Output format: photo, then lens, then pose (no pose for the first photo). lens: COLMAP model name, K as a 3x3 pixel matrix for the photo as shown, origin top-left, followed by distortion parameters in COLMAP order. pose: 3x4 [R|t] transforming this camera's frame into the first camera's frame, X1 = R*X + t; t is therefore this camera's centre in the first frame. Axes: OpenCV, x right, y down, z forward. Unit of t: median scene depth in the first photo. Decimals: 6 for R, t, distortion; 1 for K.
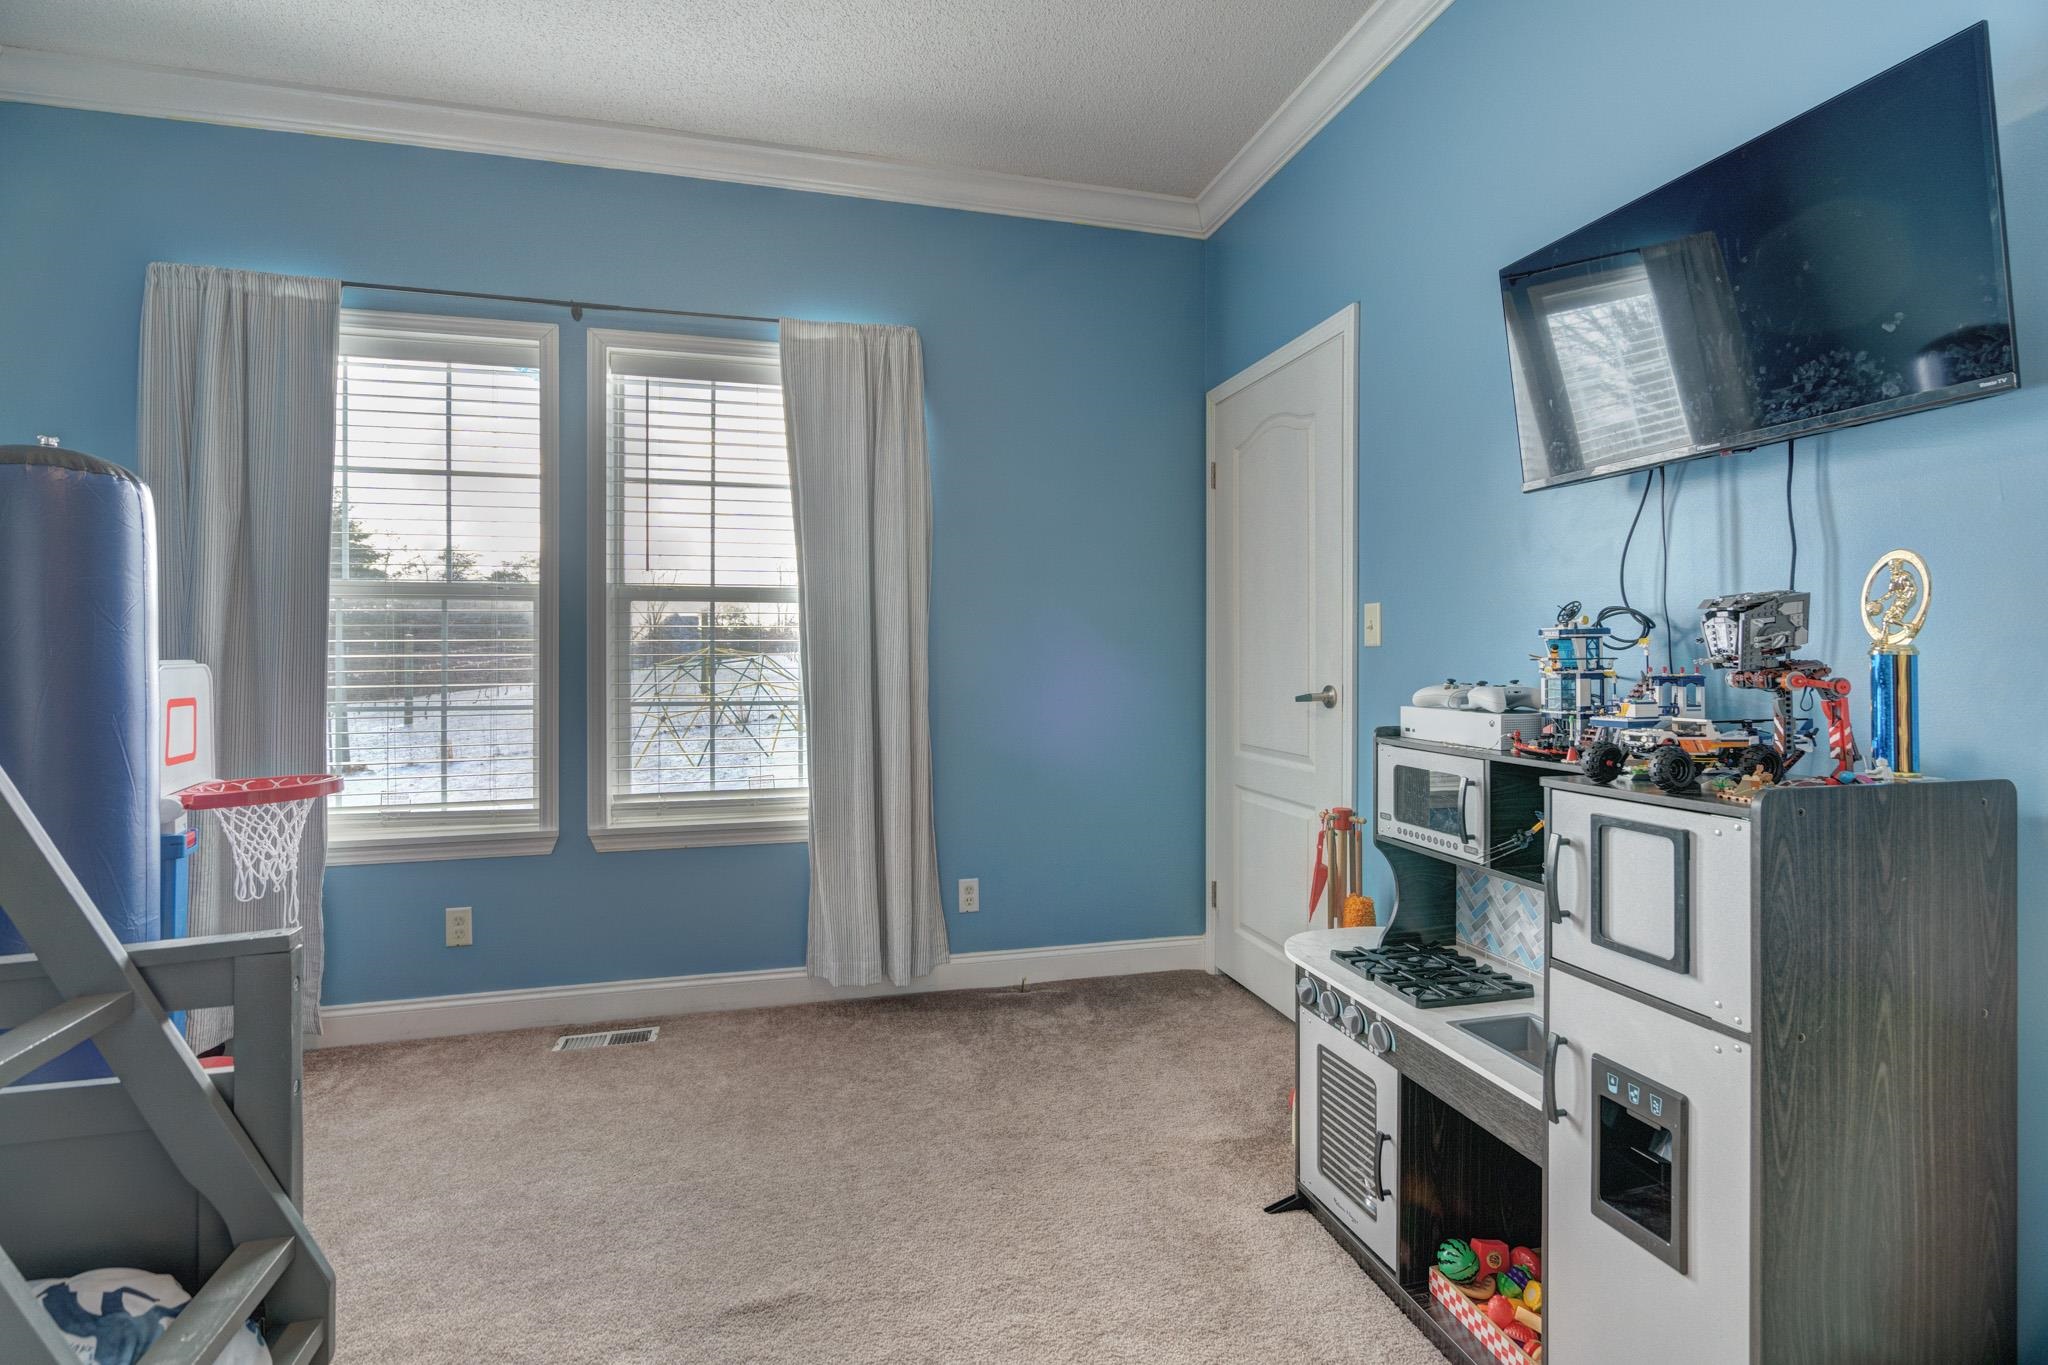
lens RADIAL K [[939.8, 0, 1002.8], [0, 939.8, 658.8], [0, 0, 1]] dist [-0.000350, 0.000597]
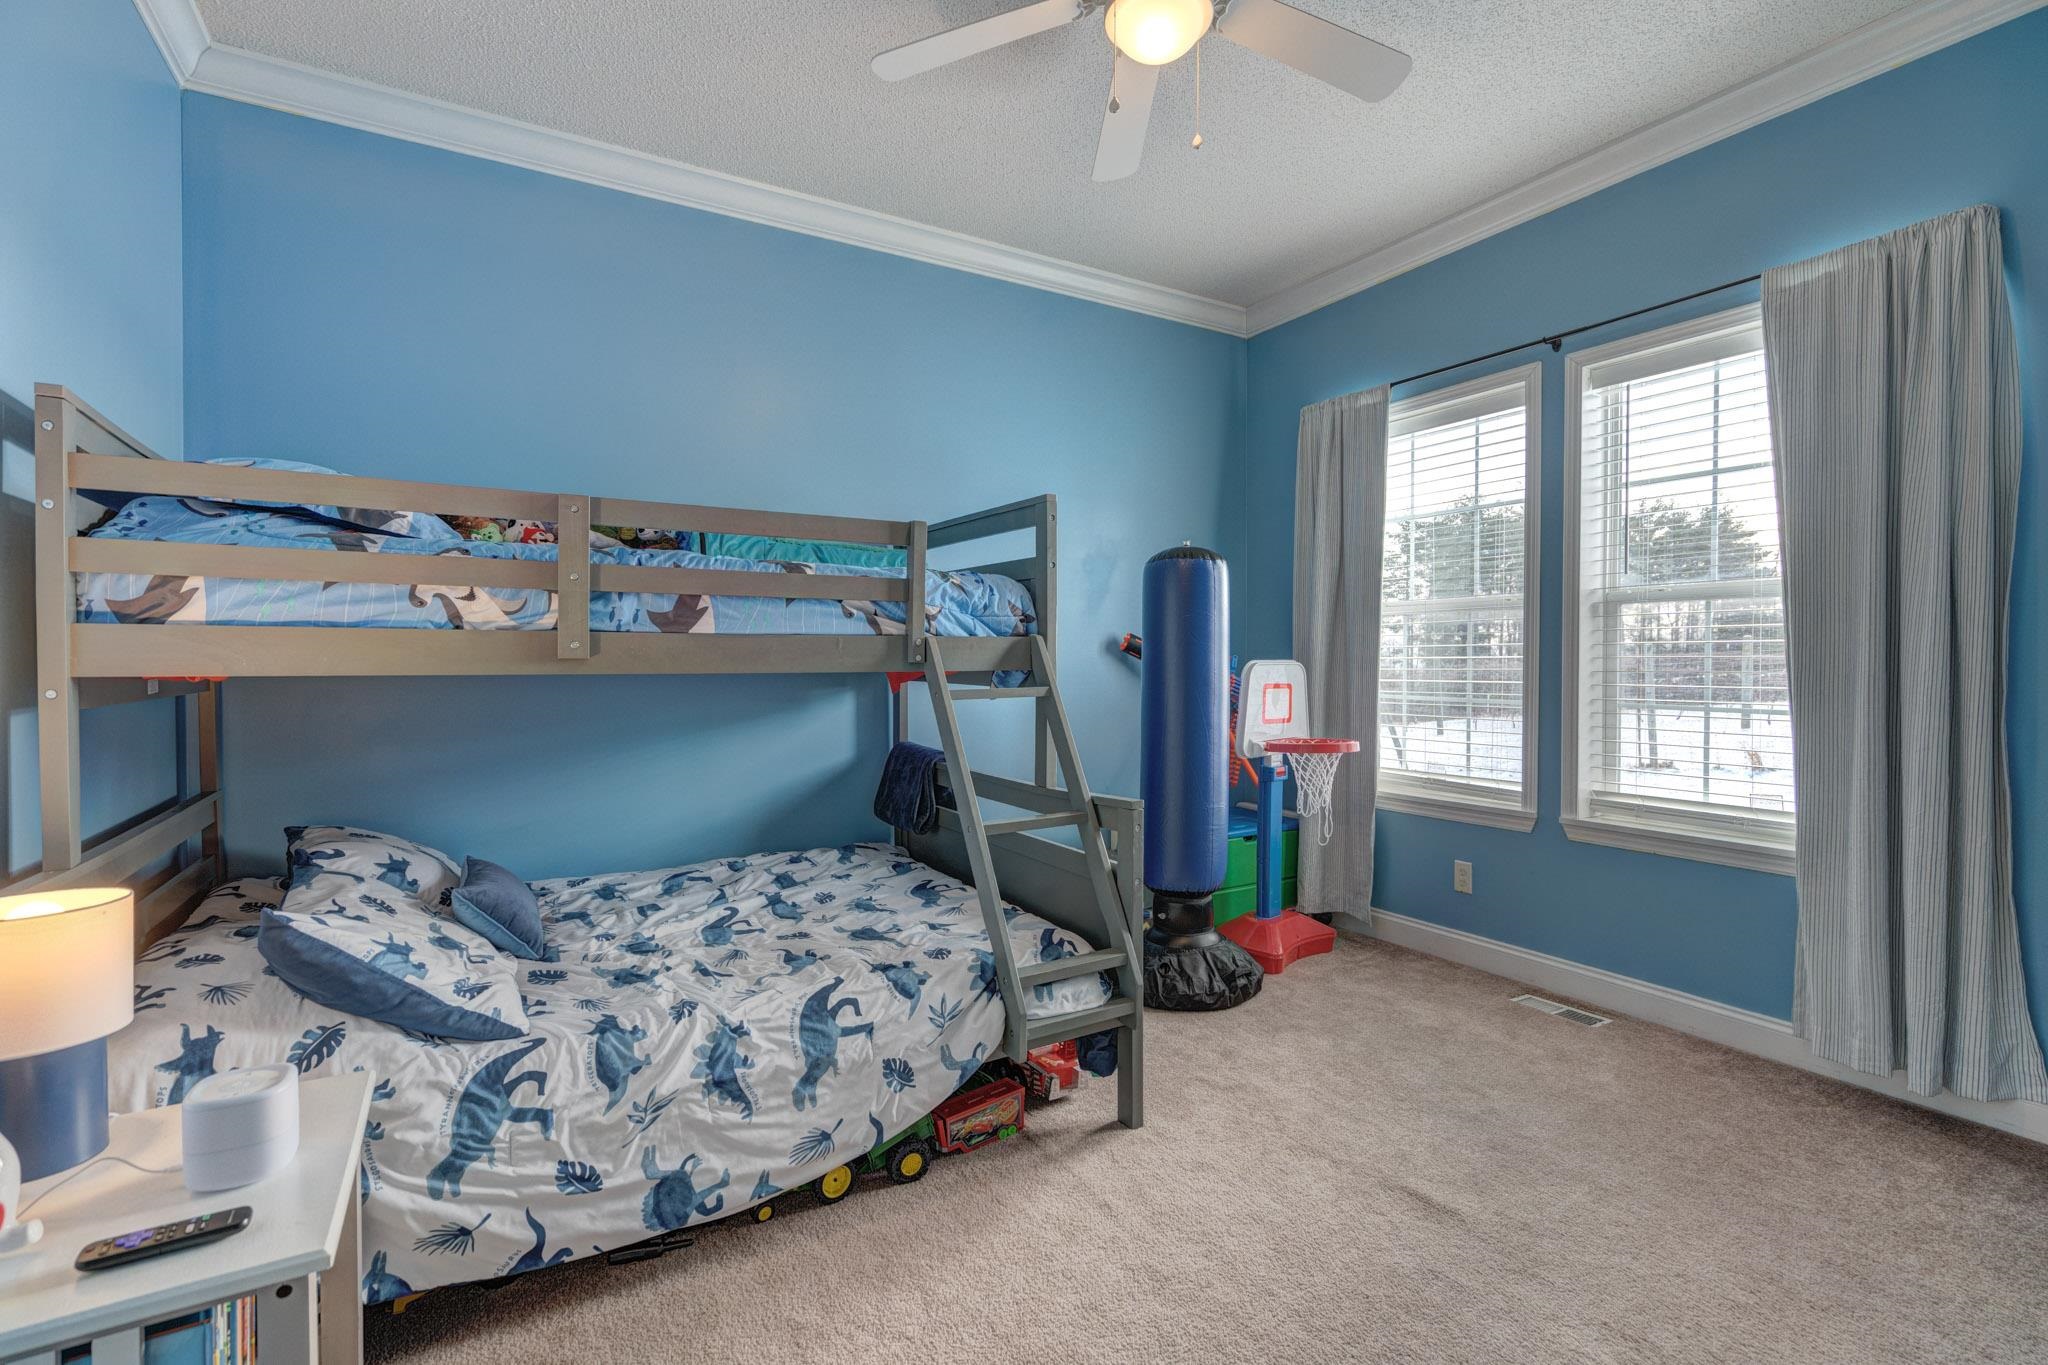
lens RADIAL K [[913.7, 0, 1021.7], [0, 913.7, 669.3], [0, 0, 1]] dist [-0.001940, -0.000166]
pose [[0.289817, 0.012889, -0.956995, 0.388558], [-0.003671, 0.999917, 0.012355, -0.000413], [0.957075, -0.000067, 0.289840, 0.094458]]
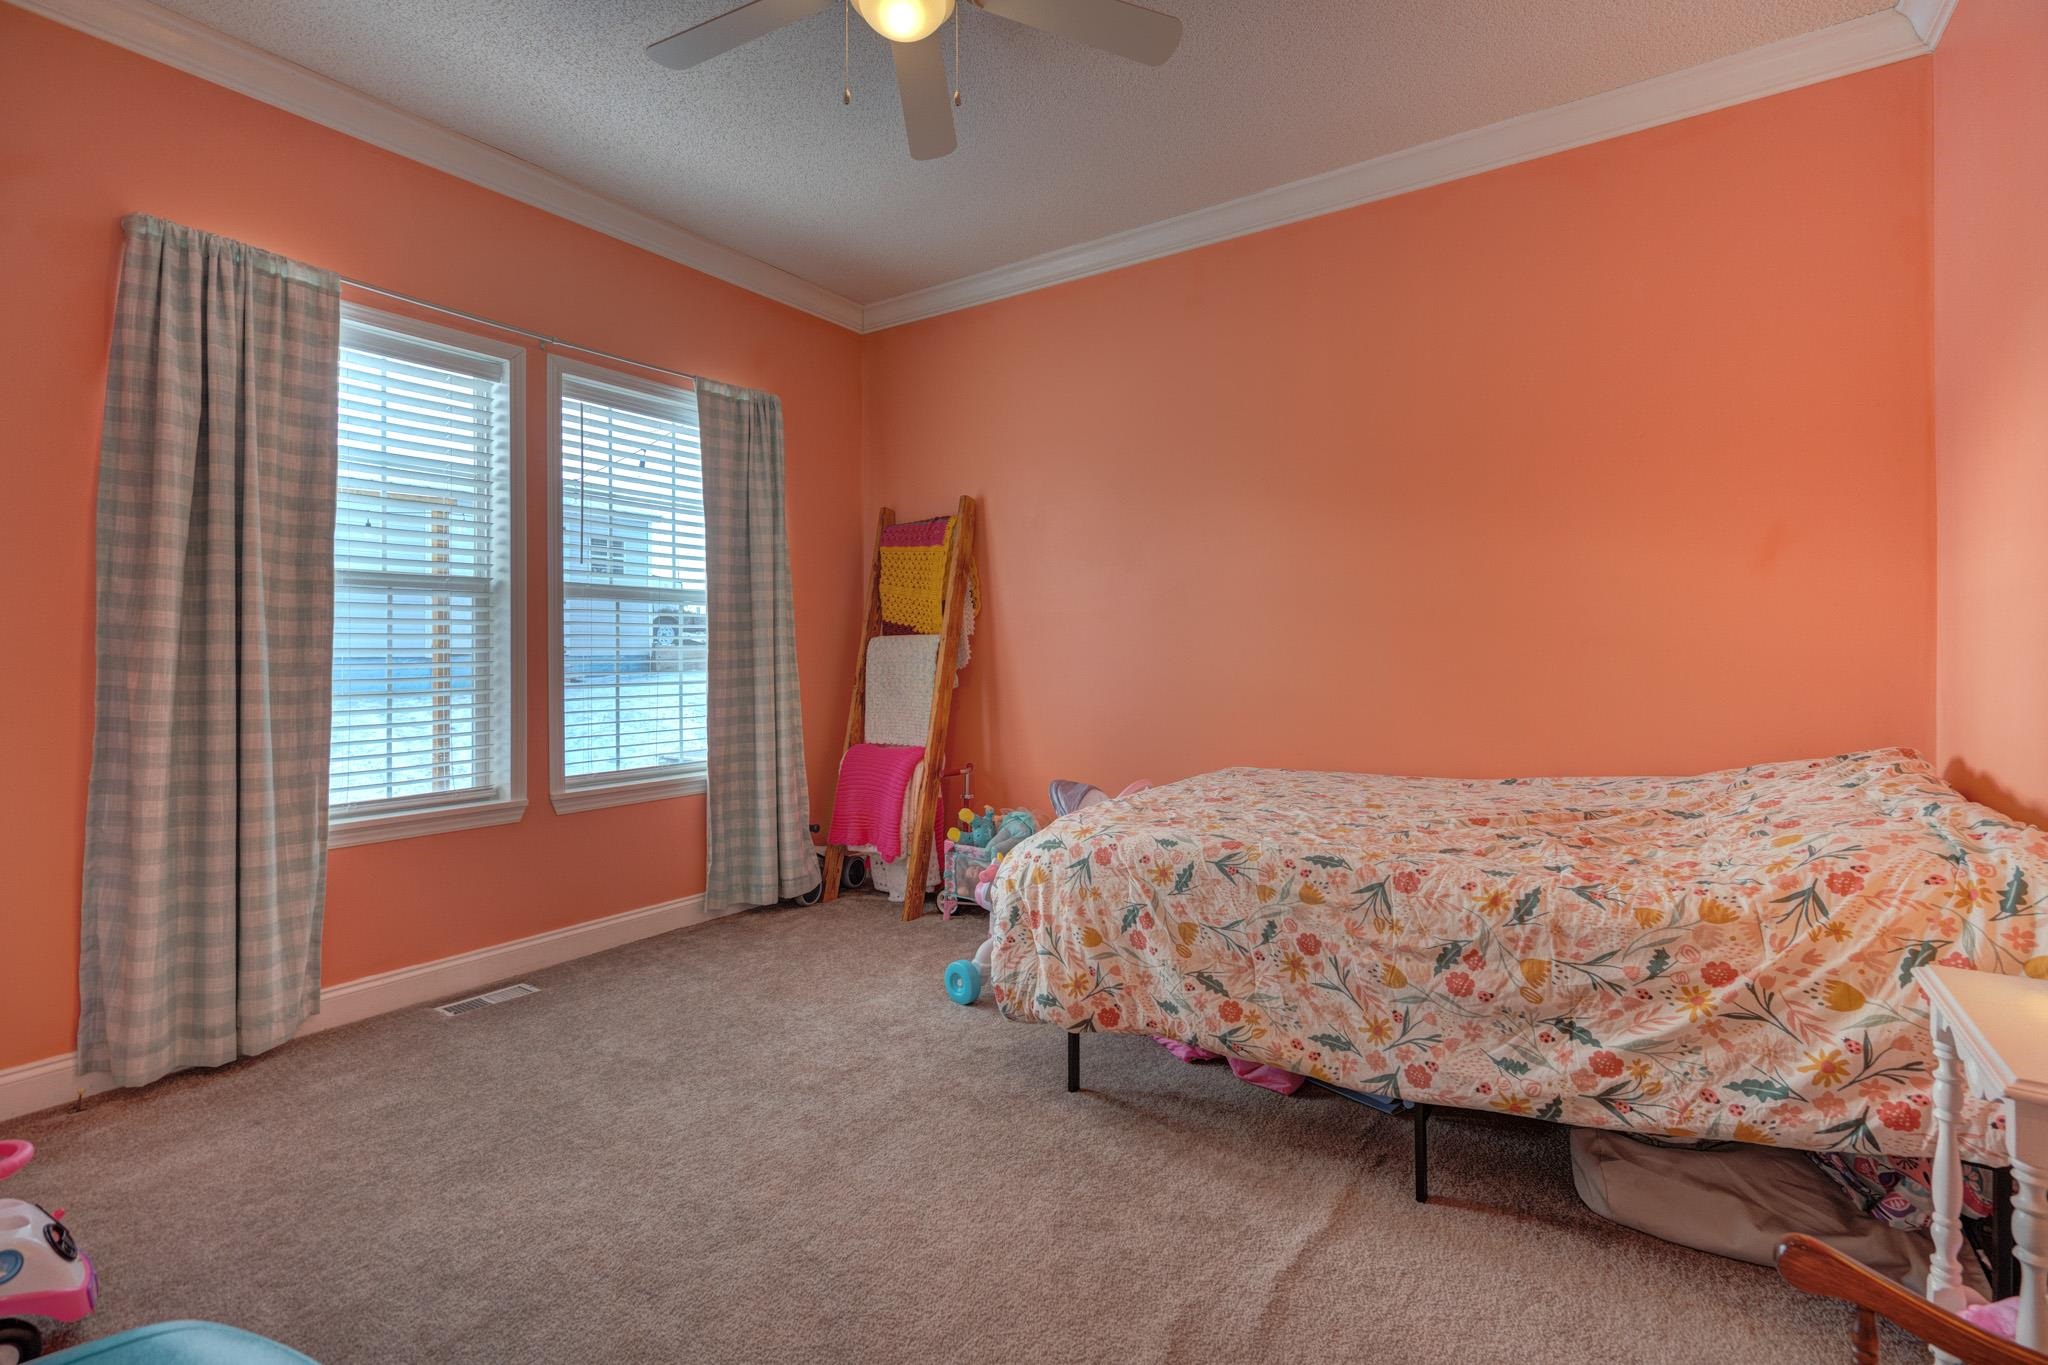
lens RADIAL K [[971.7, 0, 1007.5], [0, 971.7, 650.5], [0, 0, 1]] dist [-0.002190, 0.001301]
pose [[0.741090, -0.003462, 0.671397, -0.817401], [-0.000336, 0.999985, 0.005526, -0.000980], [-0.671406, -0.004321, 0.741077, -0.241445]]
